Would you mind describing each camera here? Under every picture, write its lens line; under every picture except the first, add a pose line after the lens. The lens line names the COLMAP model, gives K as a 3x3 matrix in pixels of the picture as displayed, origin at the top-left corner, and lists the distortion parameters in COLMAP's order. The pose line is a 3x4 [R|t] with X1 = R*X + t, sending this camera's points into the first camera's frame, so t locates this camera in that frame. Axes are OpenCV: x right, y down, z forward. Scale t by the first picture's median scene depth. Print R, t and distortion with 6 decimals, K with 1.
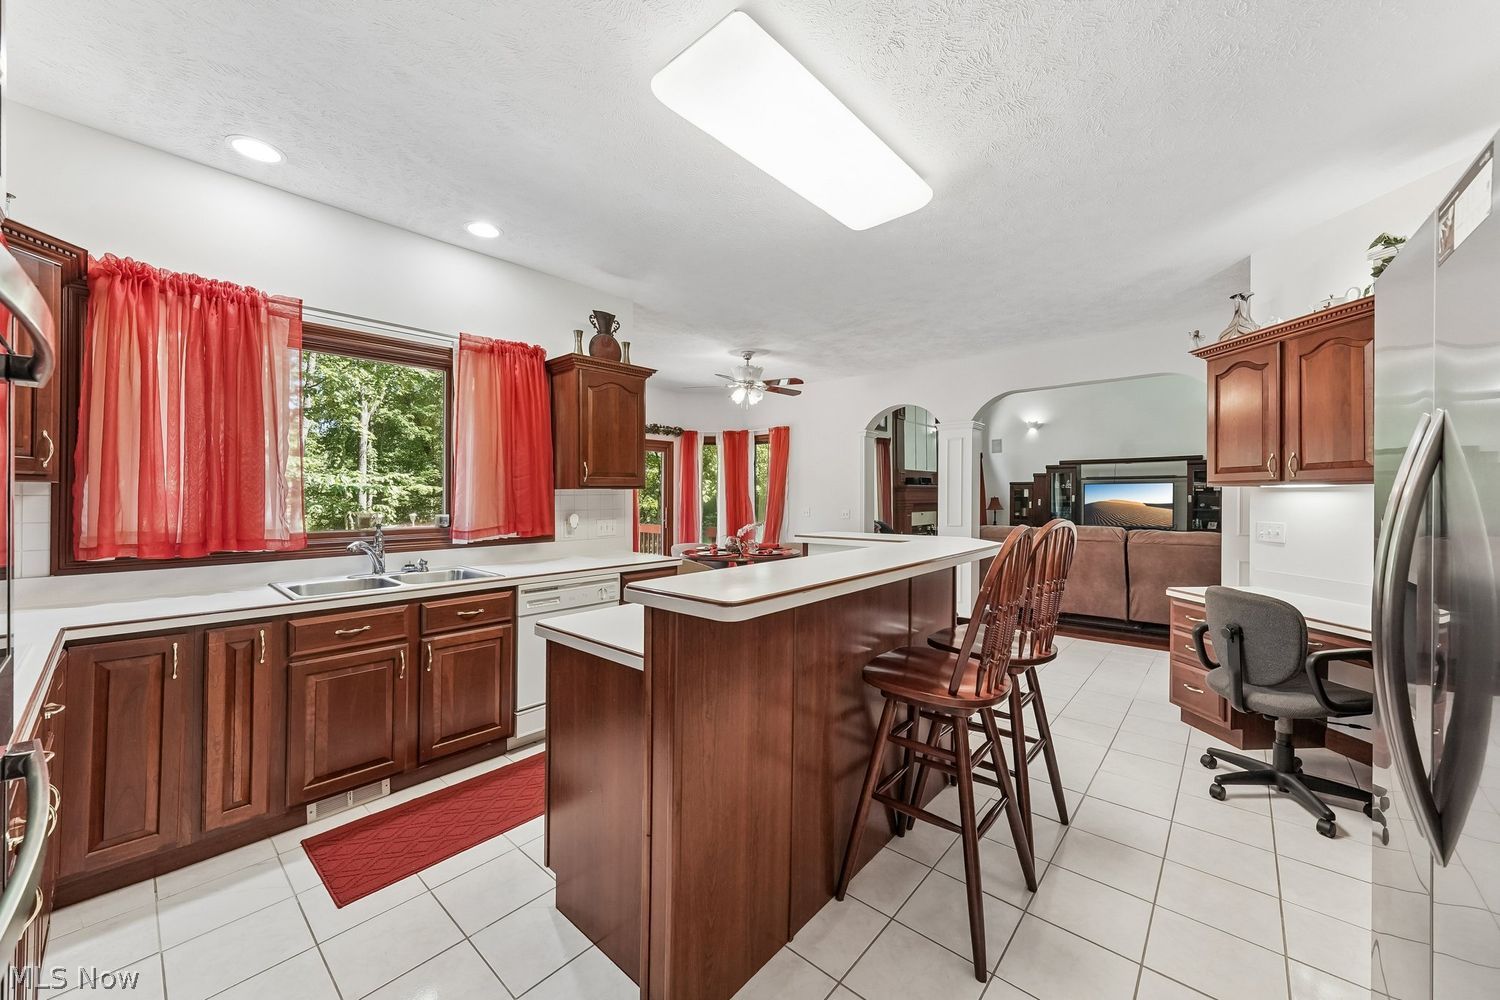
lens RADIAL K [[524.5, 0, 744.7], [0, 524.5, 499.0], [0, 0, 1]] dist [0.000859, 0.000171]
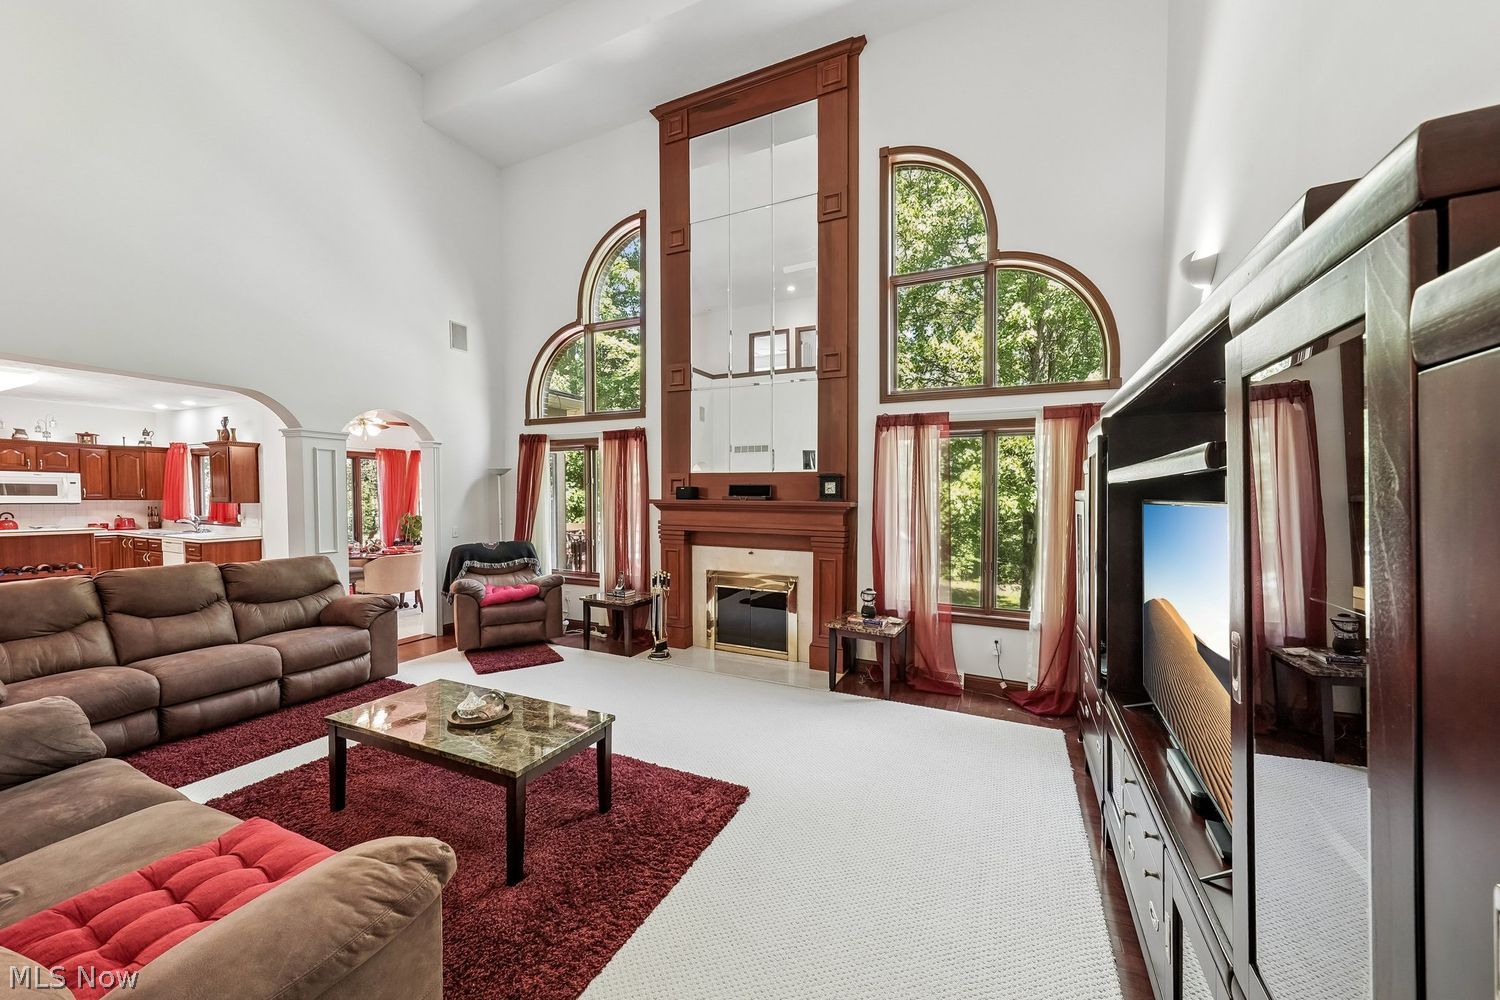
lens RADIAL K [[556.0, 0, 749.1], [0, 556.0, 516.9], [0, 0, 1]] dist [0.001631, 0.000496]
pose [[0.308112, 0.046704, -0.950203, 2.383786], [-0.017030, 0.998905, 0.043575, -0.092477], [0.951198, 0.002756, 0.308570, 2.215372]]
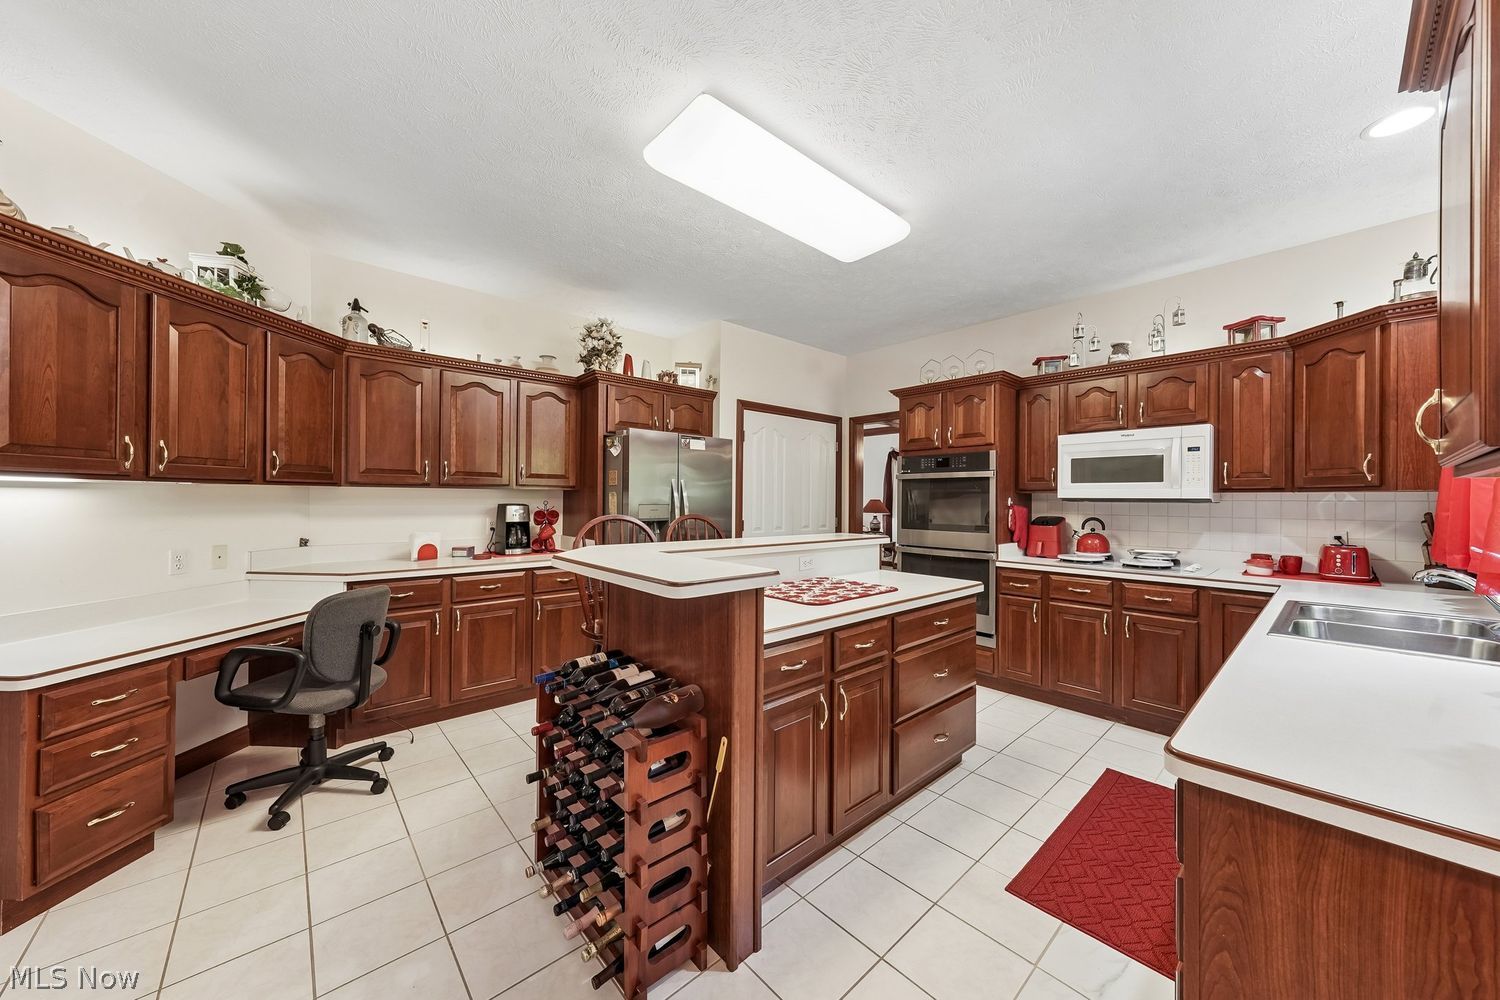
lens RADIAL K [[524.5, 0, 744.7], [0, 524.5, 499.0], [0, 0, 1]] dist [0.000859, 0.000171]
pose [[-0.996506, -0.001193, 0.083508, 0.060779], [-0.000935, 0.999995, 0.003123, -0.006325], [-0.083511, 0.003034, -0.996502, 1.221528]]
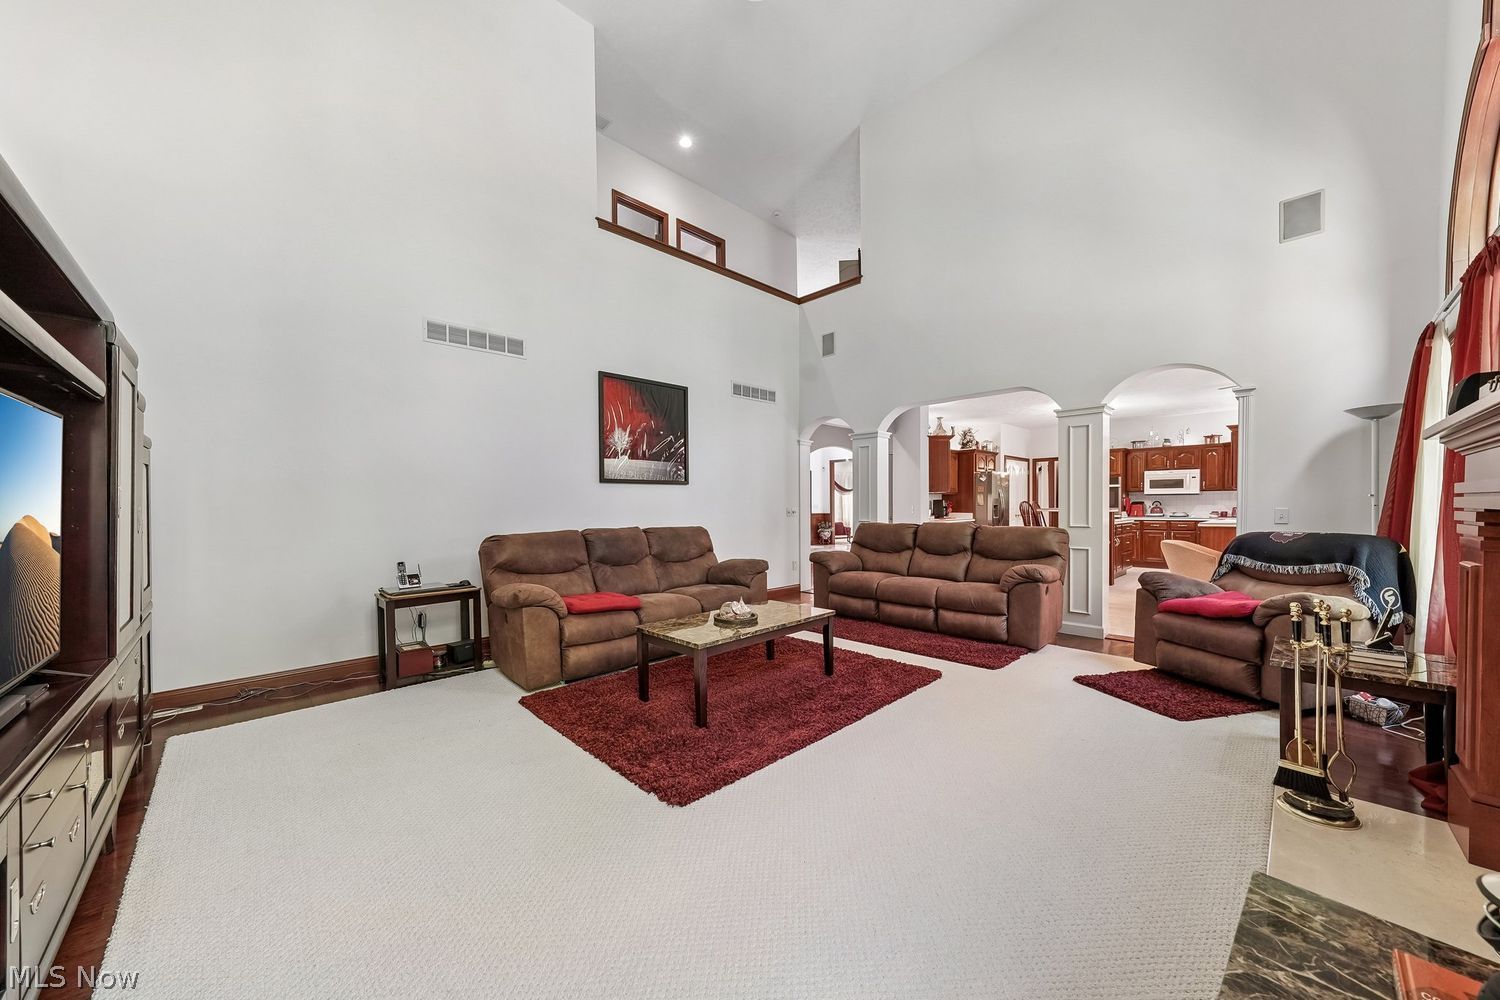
lens RADIAL K [[525.8, 0, 740.7], [0, 525.8, 514.7], [0, 0, 1]] dist [0.001014, 0.000191]
pose [[-0.998203, 0.012696, 0.058556, 1.499121], [0.014225, 0.999567, 0.025771, 0.001029], [-0.058203, 0.026558, -0.997951, 3.053082]]
